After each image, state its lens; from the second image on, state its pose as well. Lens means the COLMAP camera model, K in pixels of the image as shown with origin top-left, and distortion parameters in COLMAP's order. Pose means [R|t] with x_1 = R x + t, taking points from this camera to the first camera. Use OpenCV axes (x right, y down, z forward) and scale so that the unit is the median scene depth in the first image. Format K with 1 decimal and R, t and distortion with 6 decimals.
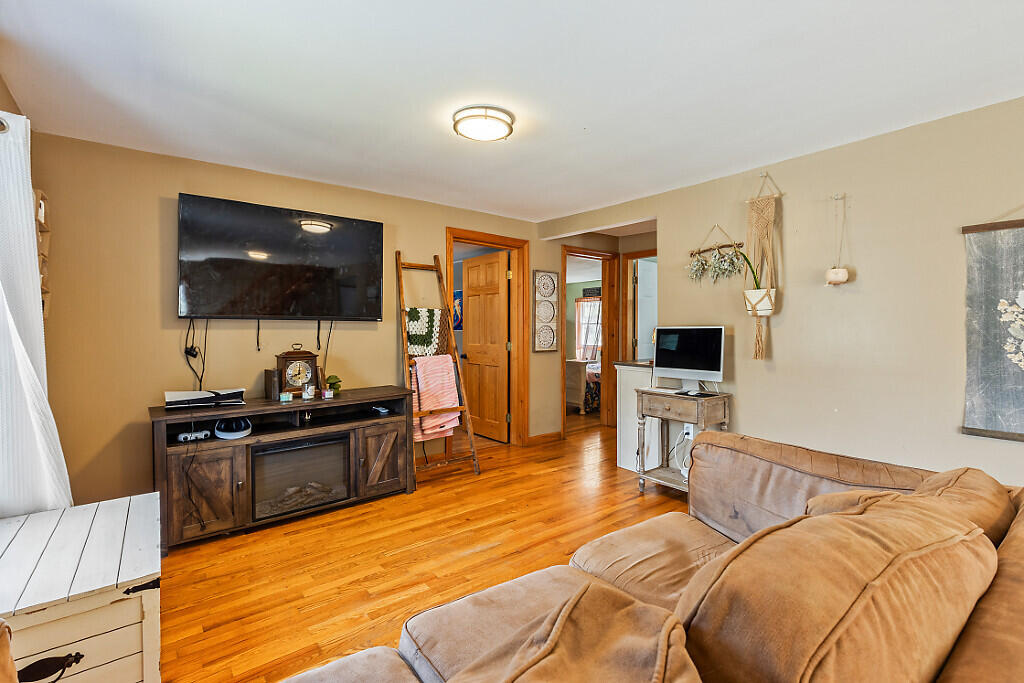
lens RADIAL K [[464.2, 0, 497.8], [0, 464.2, 330.6], [0, 0, 1]] dist [0.004795, -0.000980]
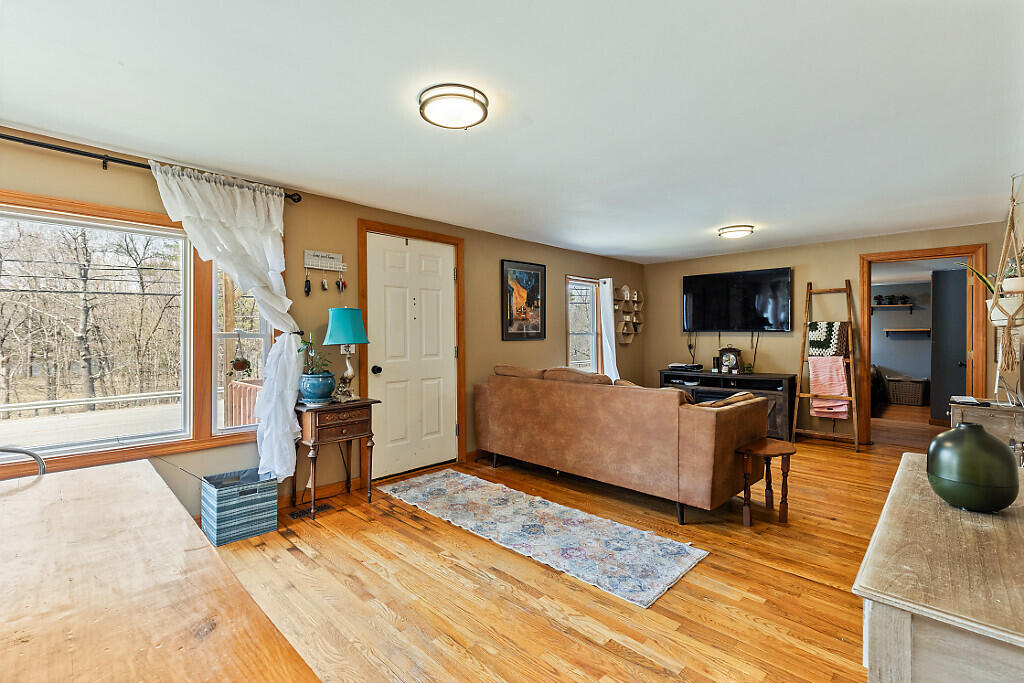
lens RADIAL K [[464.2, 0, 513.2], [0, 464.2, 336.8], [0, 0, 1]] dist [0.004795, -0.000980]
pose [[0.133365, 0.007569, -0.991038, 1.110061], [-0.002214, 0.999971, 0.007340, -0.011463], [0.991065, 0.001215, 0.133378, -0.104009]]
